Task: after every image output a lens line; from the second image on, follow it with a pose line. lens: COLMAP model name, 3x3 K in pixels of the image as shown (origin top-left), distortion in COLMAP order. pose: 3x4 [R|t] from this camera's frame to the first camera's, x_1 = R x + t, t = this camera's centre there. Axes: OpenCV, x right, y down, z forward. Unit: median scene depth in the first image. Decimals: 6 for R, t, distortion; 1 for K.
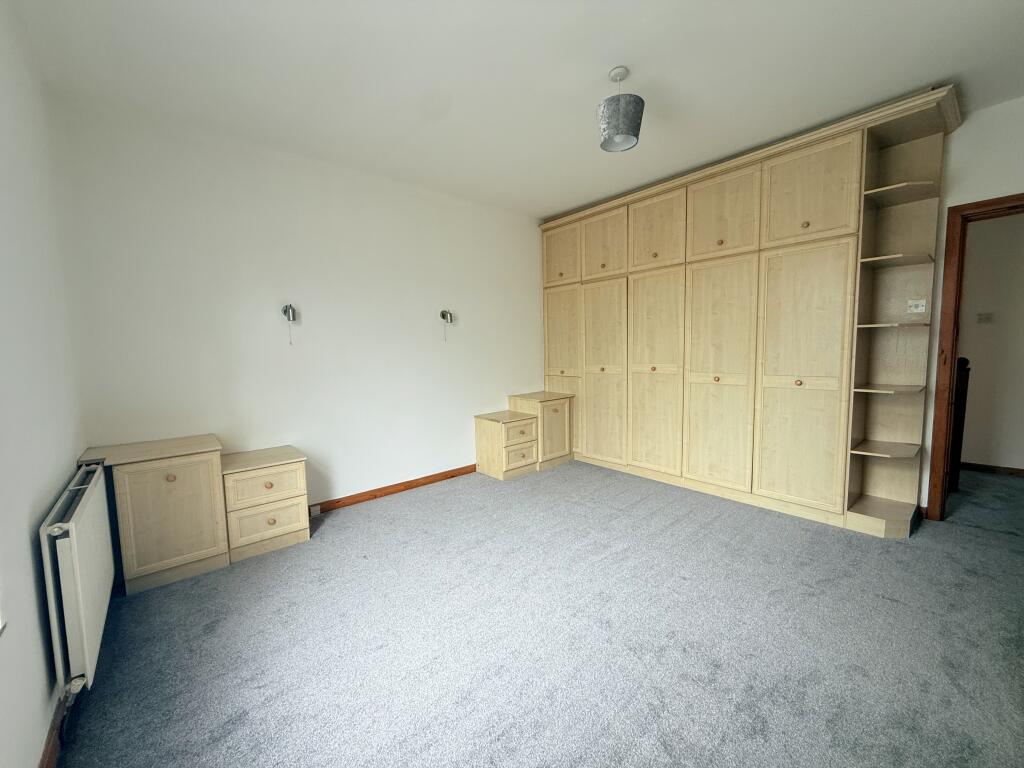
lens RADIAL K [[408.1, 0, 512.2], [0, 408.1, 383.3], [0, 0, 1]] dist [0.000316, 0.000149]
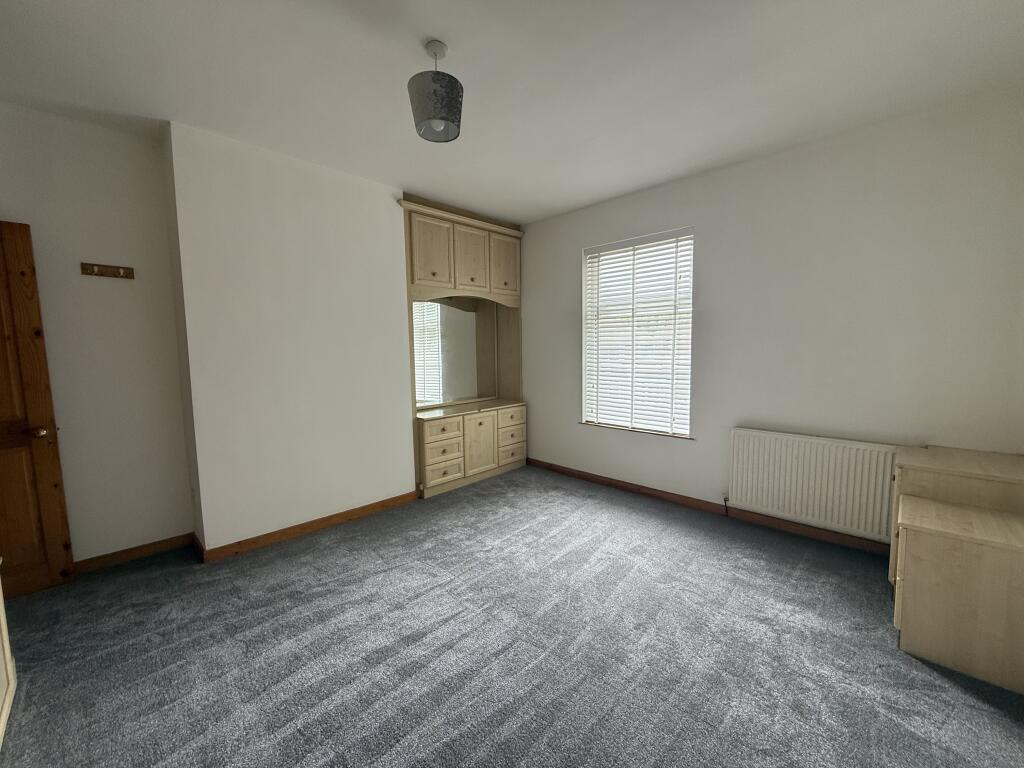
lens RADIAL K [[408.1, 0, 503.2], [0, 408.1, 386.1], [0, 0, 1]] dist [0.000316, 0.000149]
pose [[-0.995891, 0.046163, -0.077909, 0.165618], [0.030546, 0.981136, 0.190889, -0.181409], [0.085252, 0.187725, -0.978515, 1.535862]]
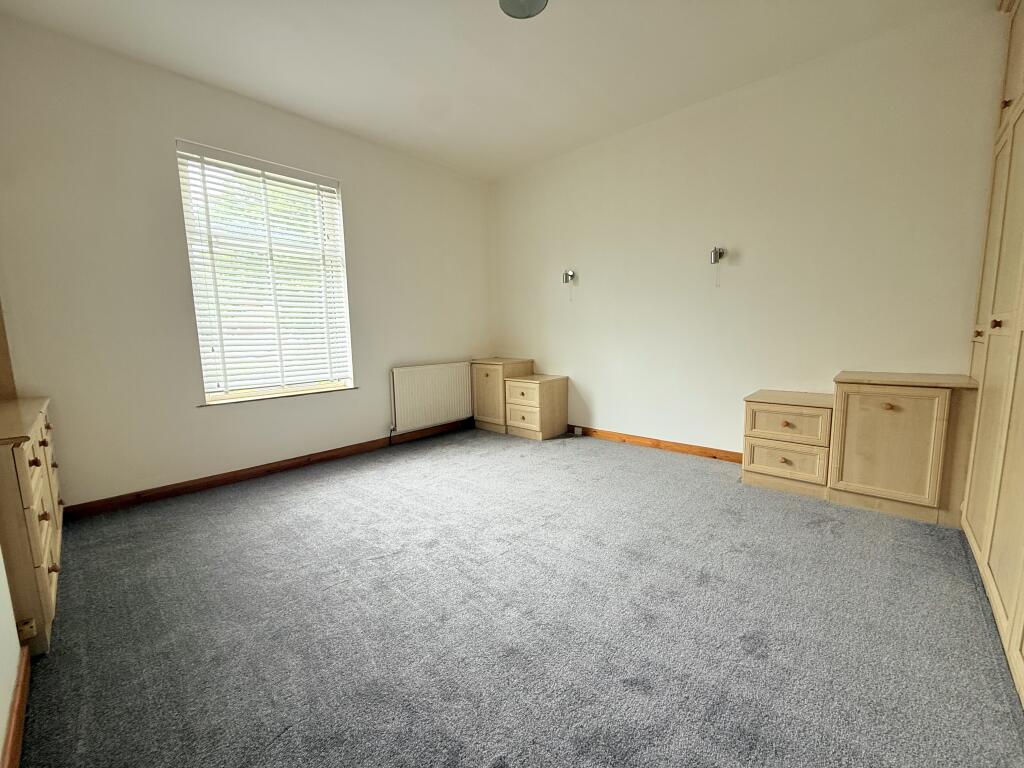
lens RADIAL K [[408.1, 0, 511.9], [0, 408.1, 385.8], [0, 0, 1]] dist [0.000316, 0.000149]
pose [[0.109724, 0.148178, -0.982855, 0.857555], [-0.072945, 0.987359, 0.140713, 0.005125], [0.991282, 0.056255, 0.119146, 0.728810]]
